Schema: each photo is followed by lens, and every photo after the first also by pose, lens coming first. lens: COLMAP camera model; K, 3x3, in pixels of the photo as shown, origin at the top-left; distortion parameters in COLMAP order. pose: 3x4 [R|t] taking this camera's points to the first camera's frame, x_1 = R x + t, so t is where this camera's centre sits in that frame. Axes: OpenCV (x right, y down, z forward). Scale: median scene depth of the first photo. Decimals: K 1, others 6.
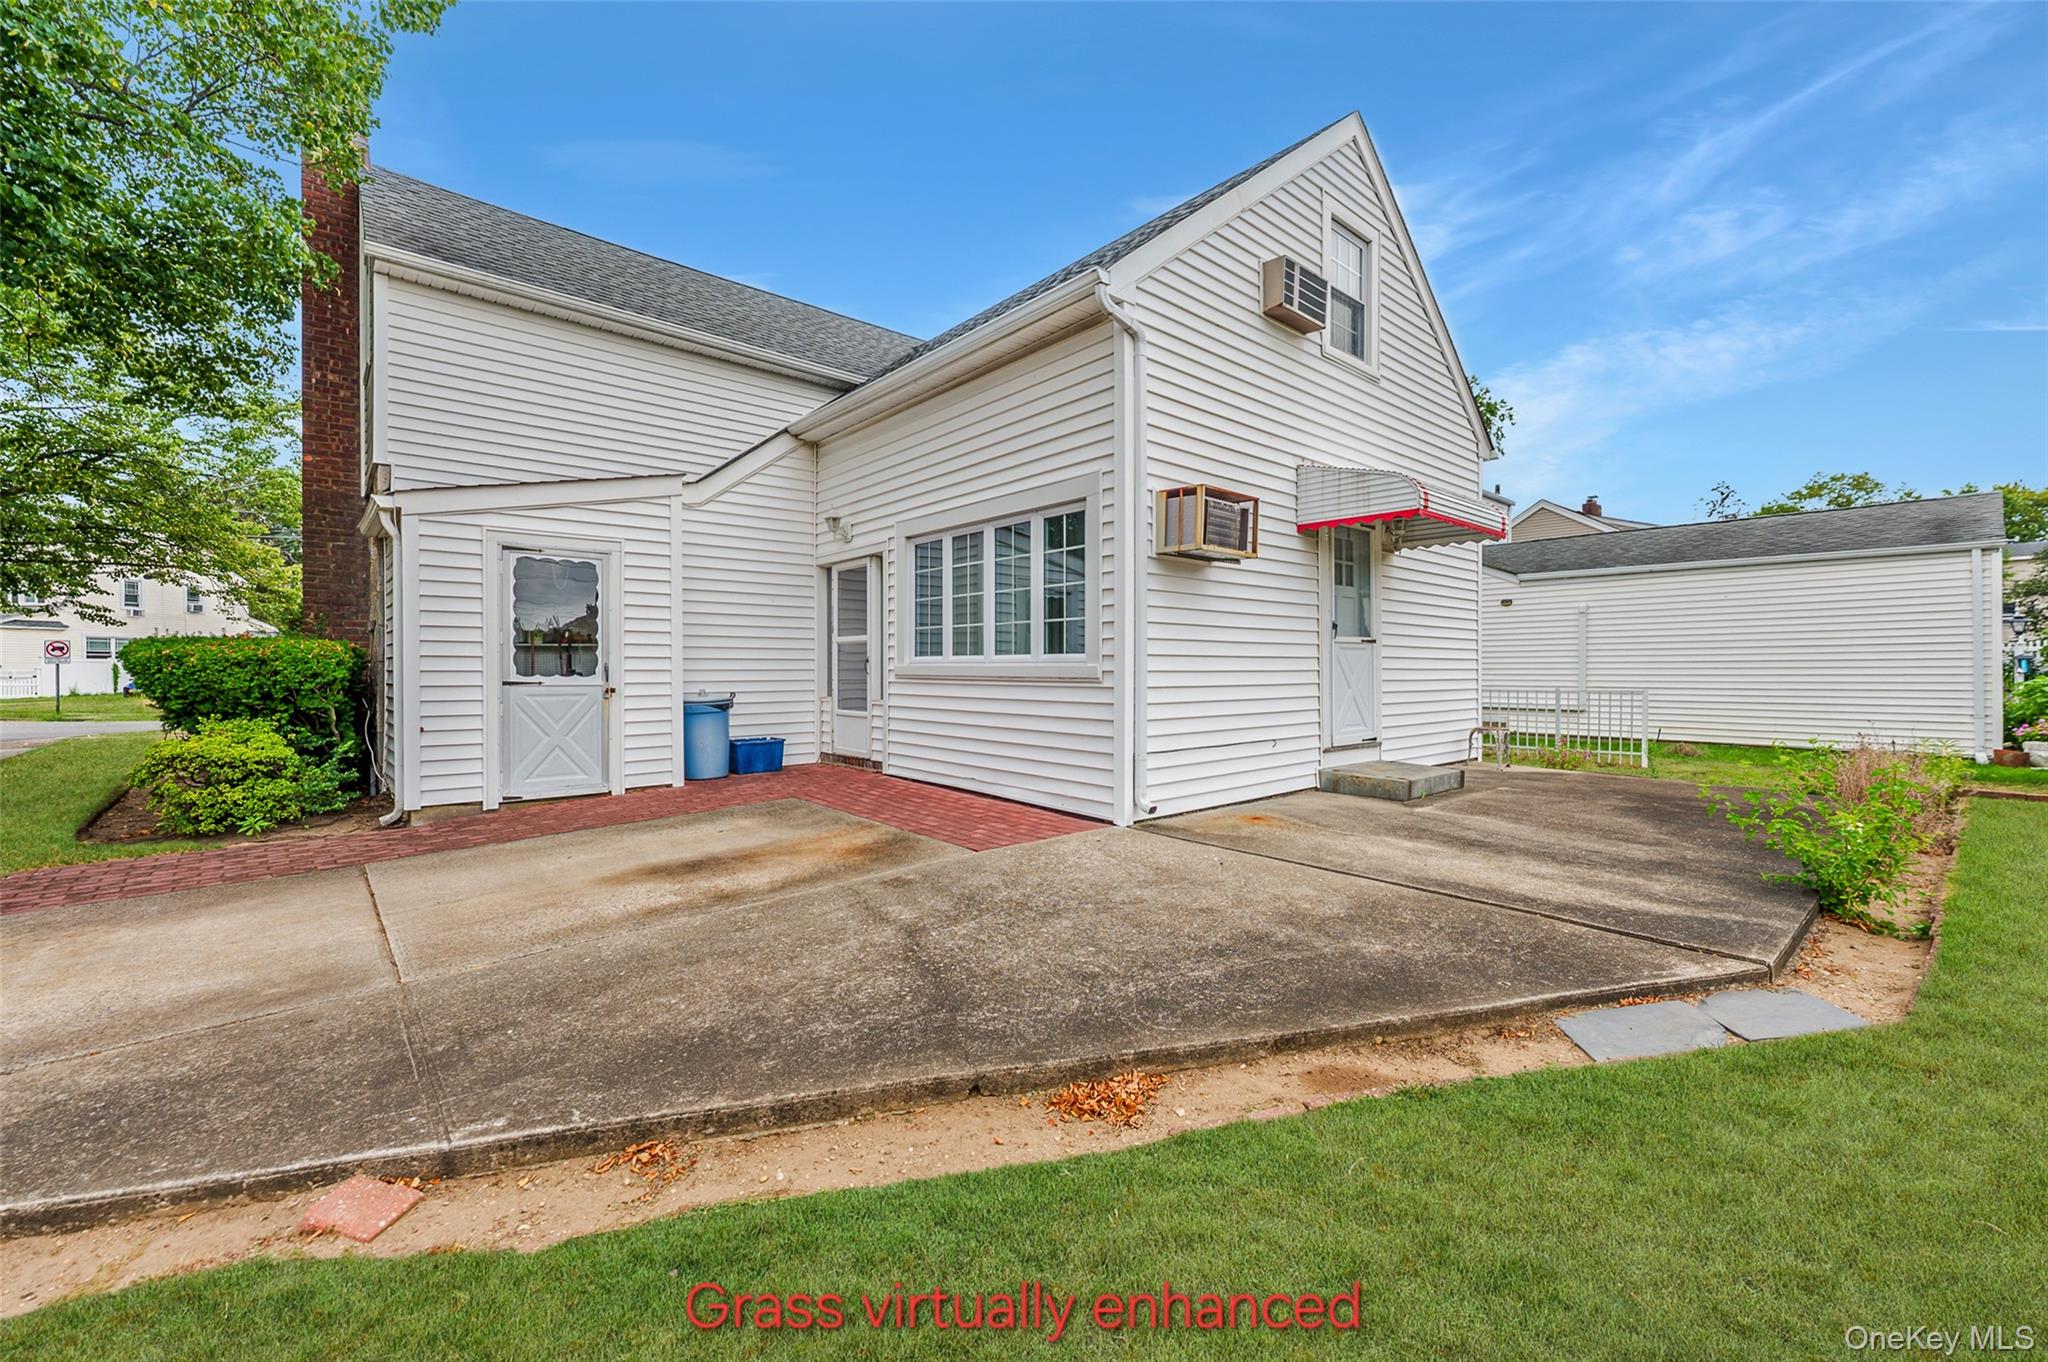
lens RADIAL K [[811.5, 0, 1028.9], [0, 811.5, 674.9], [0, 0, 1]] dist [-0.000605, 0.000513]
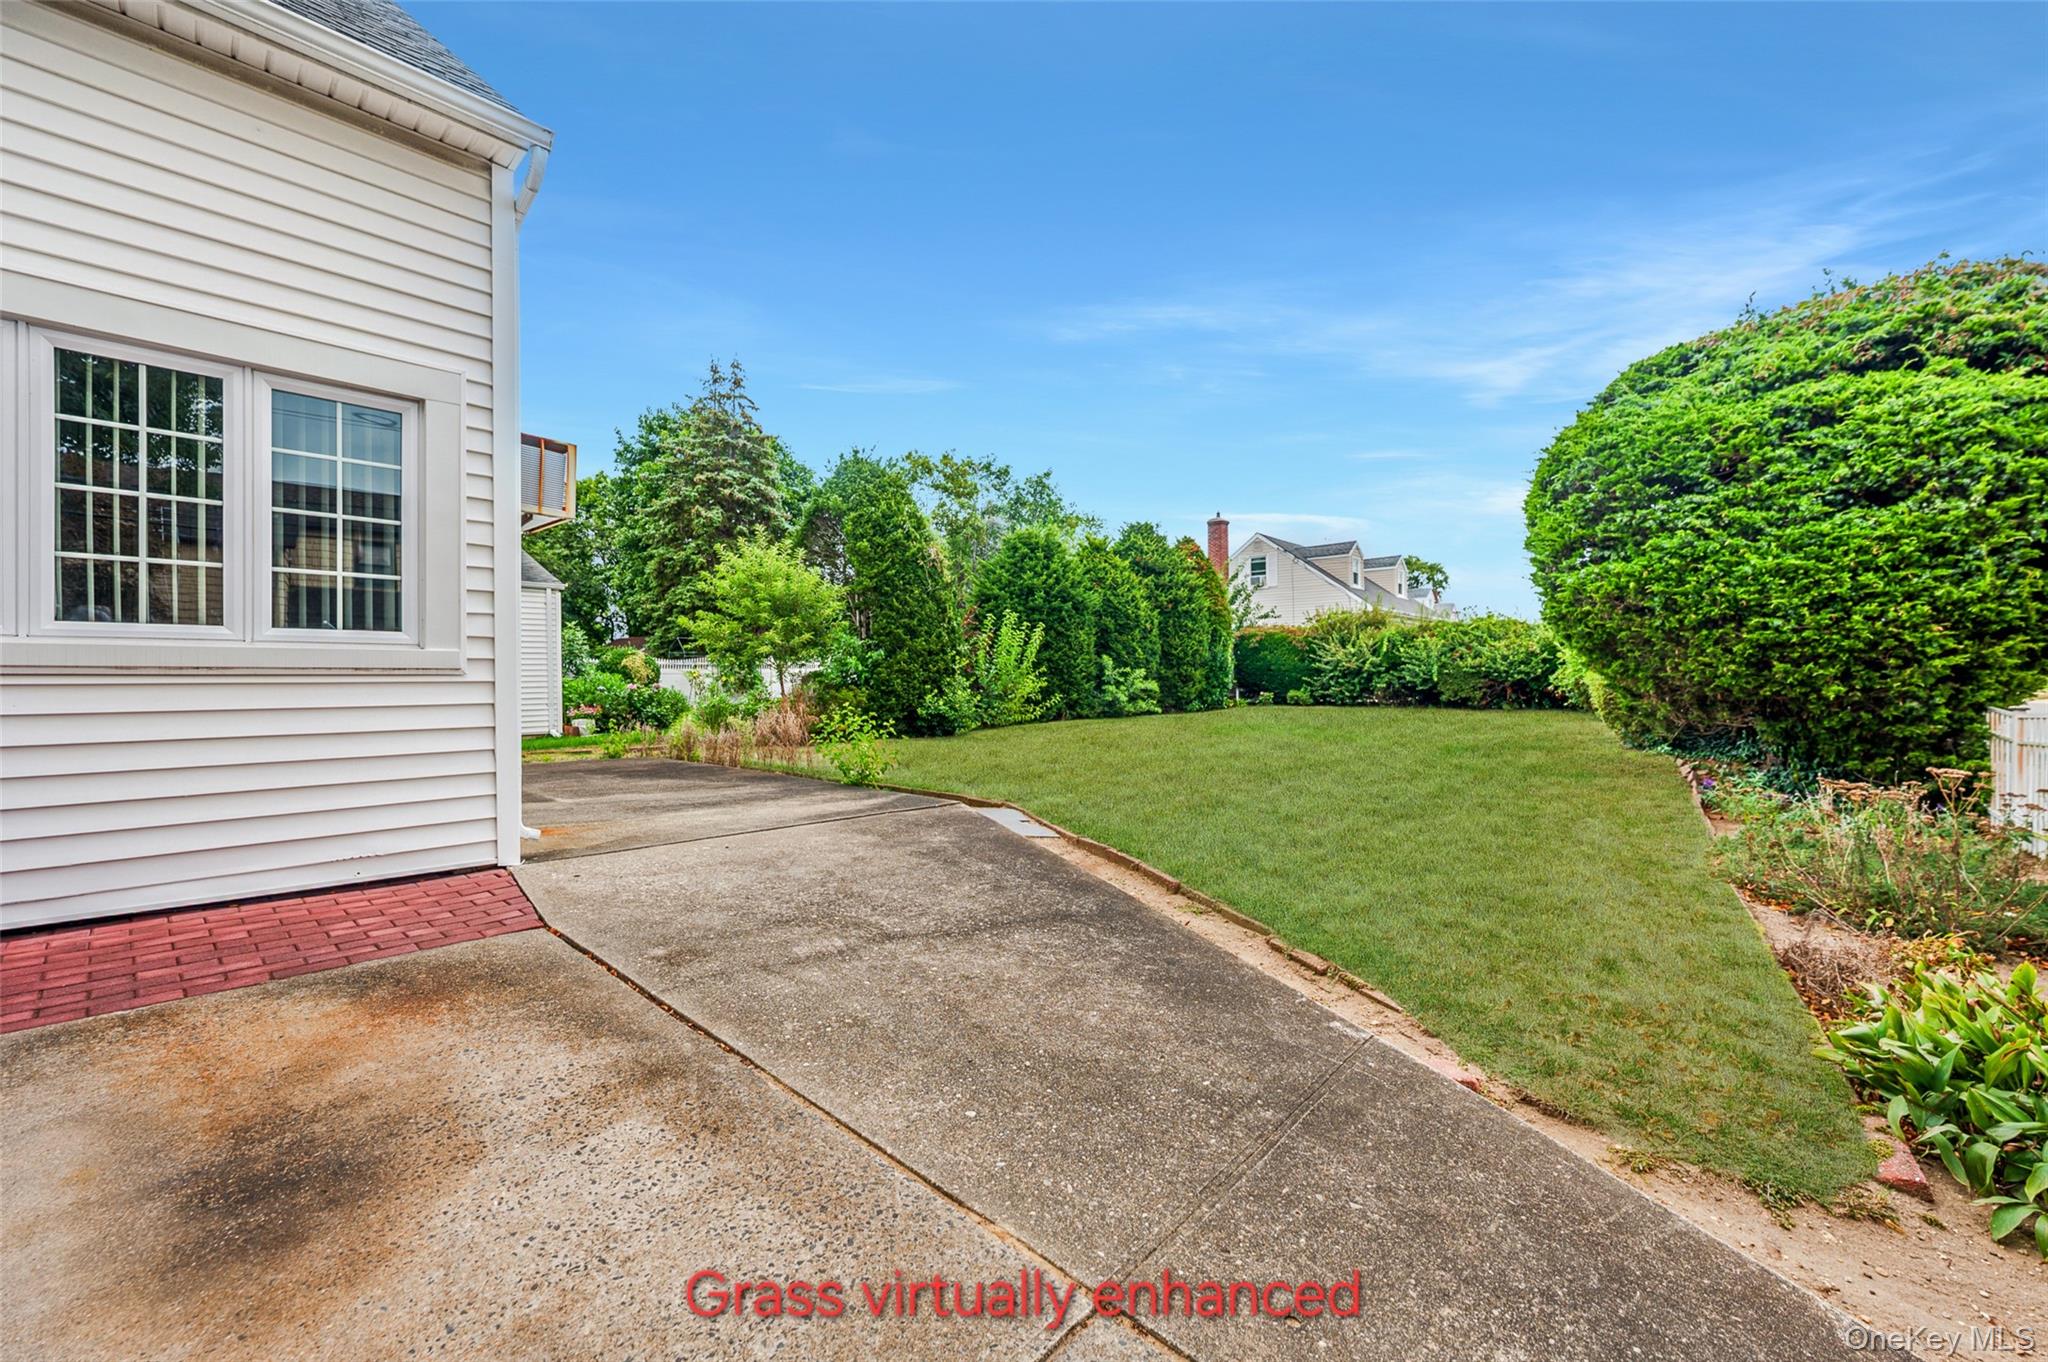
lens RADIAL K [[811.5, 0, 1028.1], [0, 811.5, 666.2], [0, 0, 1]] dist [-0.000605, 0.000513]
pose [[-0.118360, 0.011155, 0.992908, -1.119419], [0.011500, 0.999885, -0.009862, 0.023377], [-0.992904, 0.010251, -0.118475, 0.995023]]
